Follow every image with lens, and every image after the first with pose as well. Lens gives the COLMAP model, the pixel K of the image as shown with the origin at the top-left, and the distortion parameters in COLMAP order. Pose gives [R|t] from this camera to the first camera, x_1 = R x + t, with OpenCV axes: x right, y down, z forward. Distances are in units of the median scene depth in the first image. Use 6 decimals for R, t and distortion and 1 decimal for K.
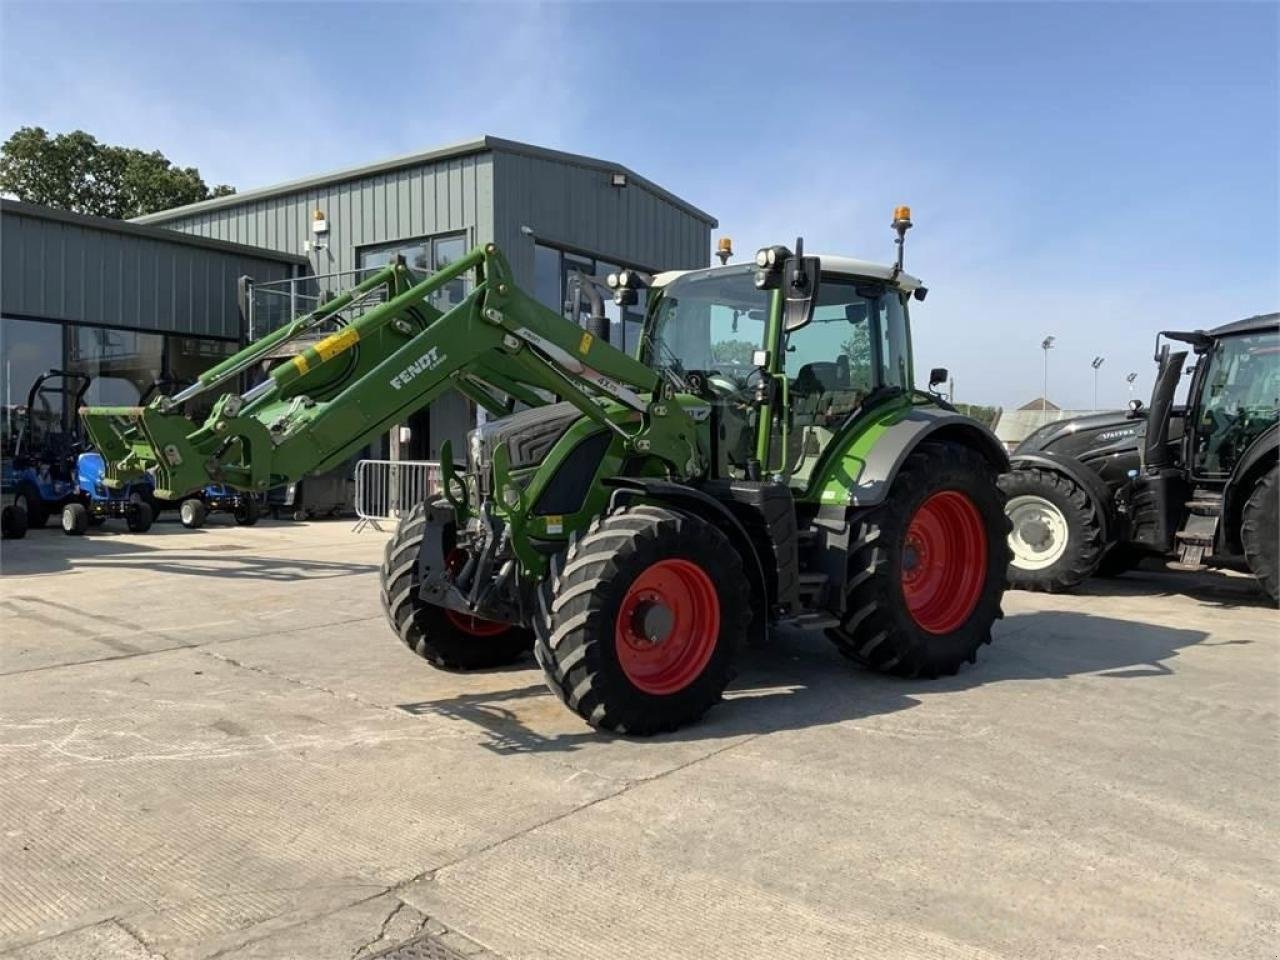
lens RADIAL K [[1060.6, 0, 637.2], [0, 1060.6, 477.3], [0, 0, 1]] dist [0.077006, -0.140608]
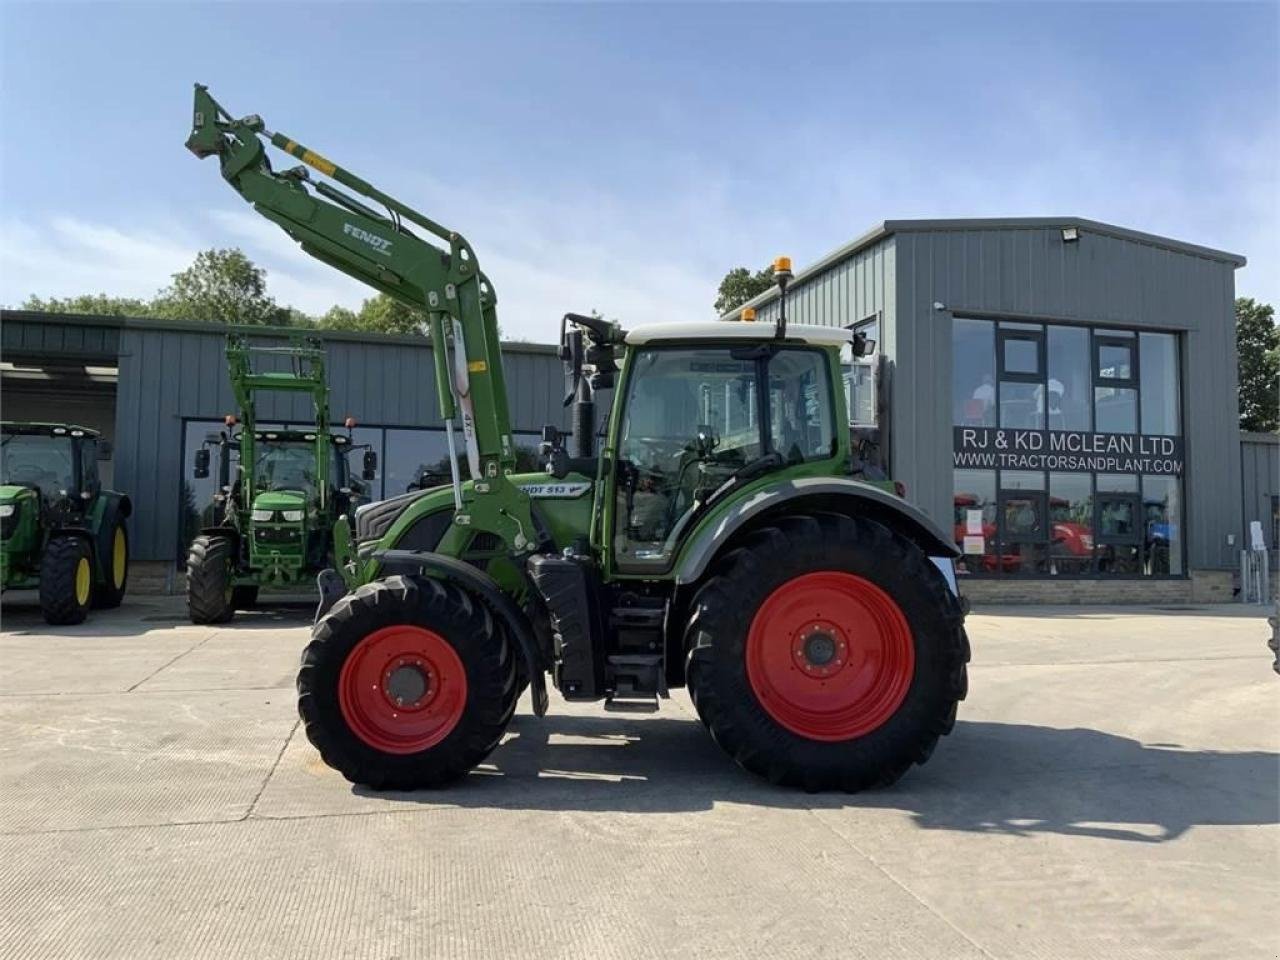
lens RADIAL K [[1060.6, 0, 638.1], [0, 1060.6, 468.2], [0, 0, 1]] dist [0.077006, -0.140608]
pose [[0.782787, -0.044887, -0.620669, 0.732111], [-0.013494, 0.995936, -0.089045, 0.009081], [0.622144, 0.078079, 0.779000, 0.238723]]
